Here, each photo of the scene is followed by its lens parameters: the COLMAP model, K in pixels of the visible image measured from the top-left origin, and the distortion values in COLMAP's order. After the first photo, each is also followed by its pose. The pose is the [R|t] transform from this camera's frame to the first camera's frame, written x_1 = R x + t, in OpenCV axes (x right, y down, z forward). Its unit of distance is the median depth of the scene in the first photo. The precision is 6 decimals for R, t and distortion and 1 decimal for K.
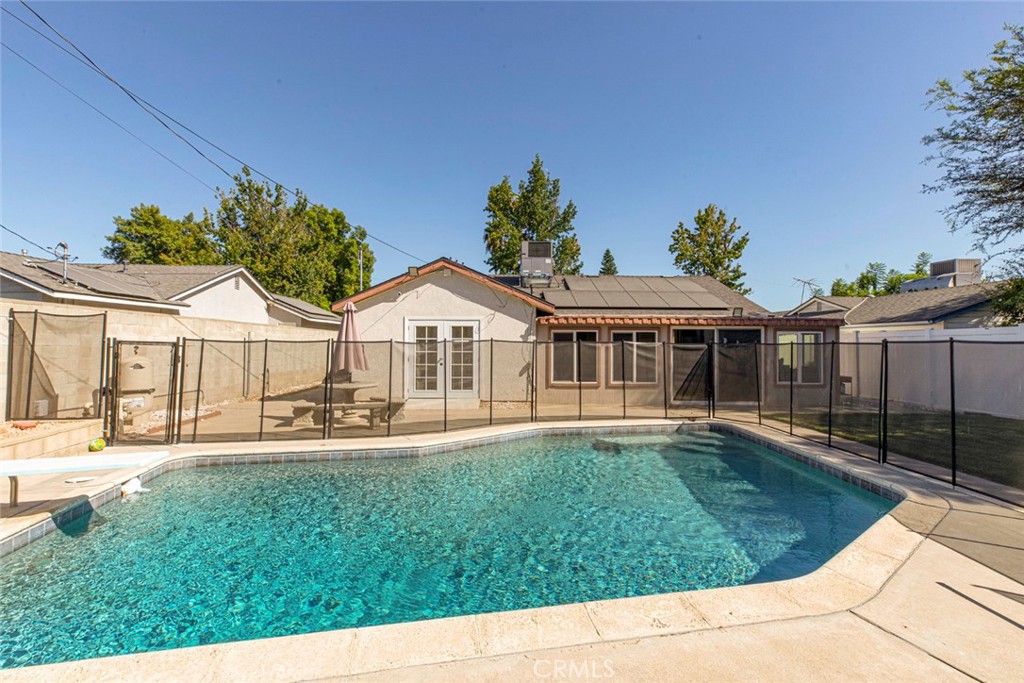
lens RADIAL K [[458.5, 0, 512.0], [0, 458.5, 341.5], [0, 0, 1]] dist [0.023235, -0.000216]
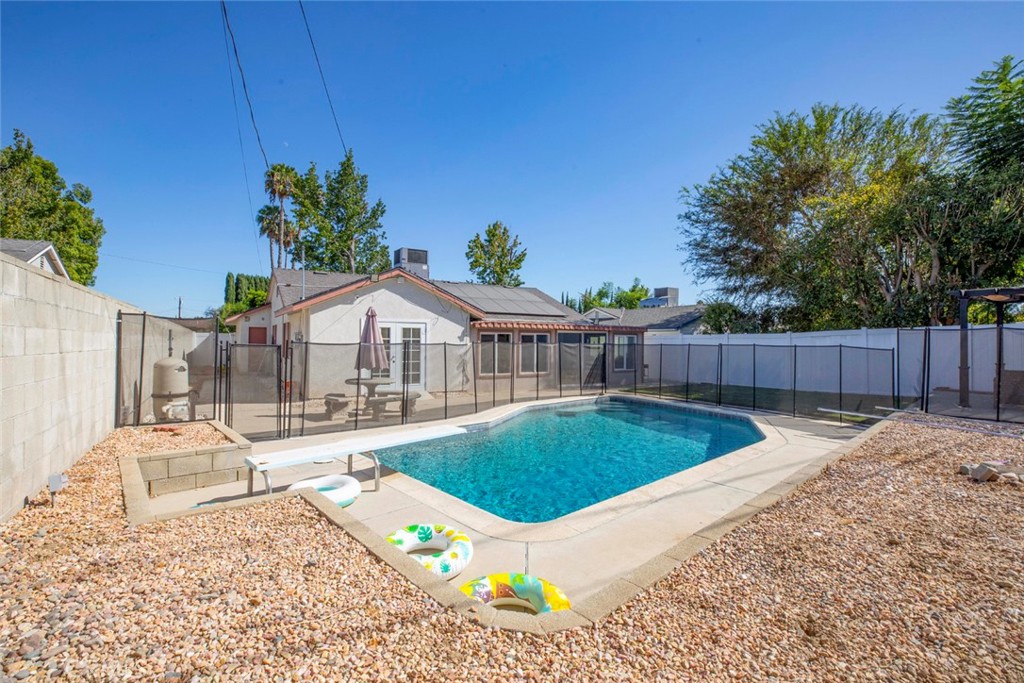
lens RADIAL K [[473.1, 0, 509.4], [0, 473.1, 336.9], [0, 0, 1]] dist [-0.001316, -0.000326]
pose [[0.860544, 0.006025, 0.509341, -0.489234], [-0.006240, 0.999980, -0.001287, -0.011028], [-0.509338, -0.002071, 0.860564, -0.130085]]
